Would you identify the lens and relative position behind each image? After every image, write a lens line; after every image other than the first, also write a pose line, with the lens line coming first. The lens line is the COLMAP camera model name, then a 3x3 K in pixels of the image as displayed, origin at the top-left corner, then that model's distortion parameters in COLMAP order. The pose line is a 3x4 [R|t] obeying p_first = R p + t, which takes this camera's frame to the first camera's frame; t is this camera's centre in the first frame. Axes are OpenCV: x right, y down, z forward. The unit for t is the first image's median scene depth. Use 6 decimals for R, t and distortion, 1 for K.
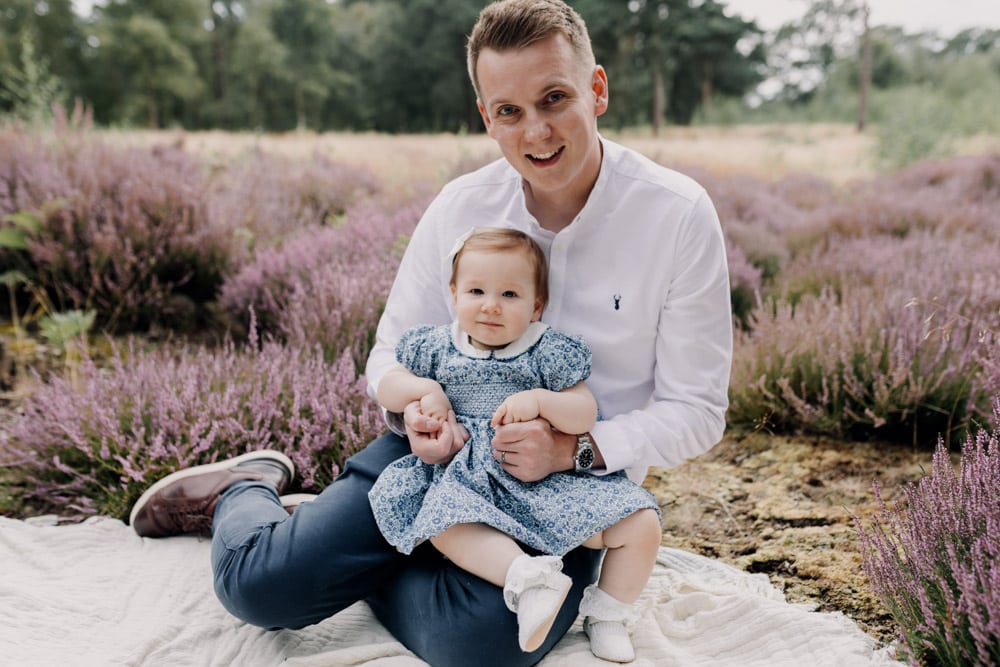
lens RADIAL K [[912.6, 0, 500.0], [0, 912.6, 333.5], [0, 0, 1]] dist [0.015674, -0.082682]
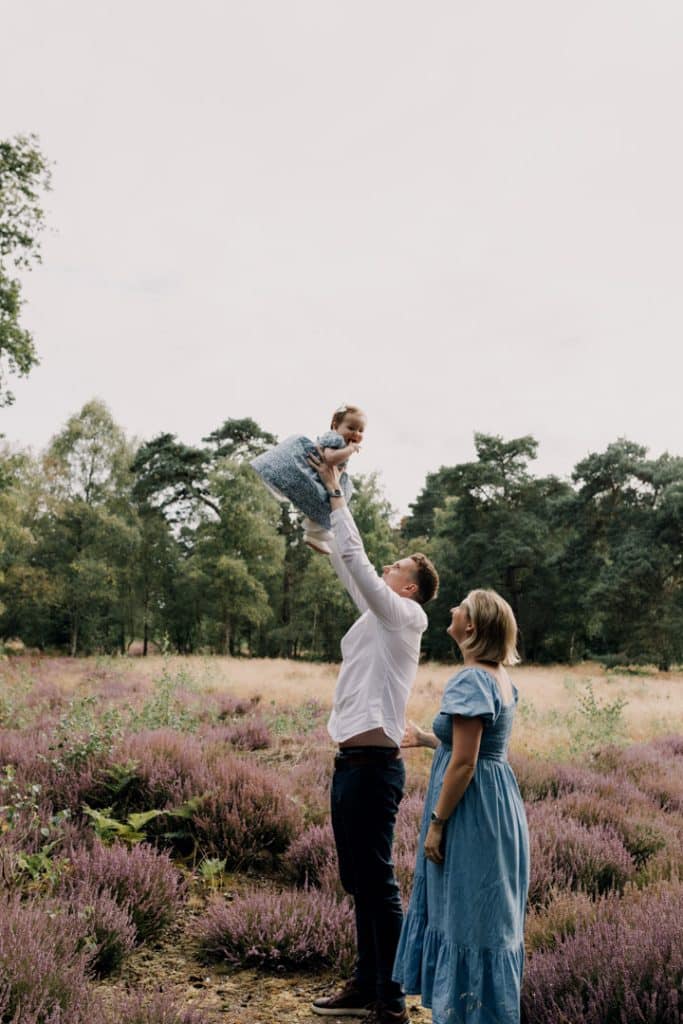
lens RADIAL K [[934.5, 0, 339.8], [0, 934.5, 531.0], [0, 0, 1]] dist [0.015674, -0.082682]
pose [[0.973602, 0.006890, -0.228149, 0.206347], [-0.082026, 0.943333, -0.321549, -0.056266], [0.213005, 0.331775, 0.918996, -0.870551]]
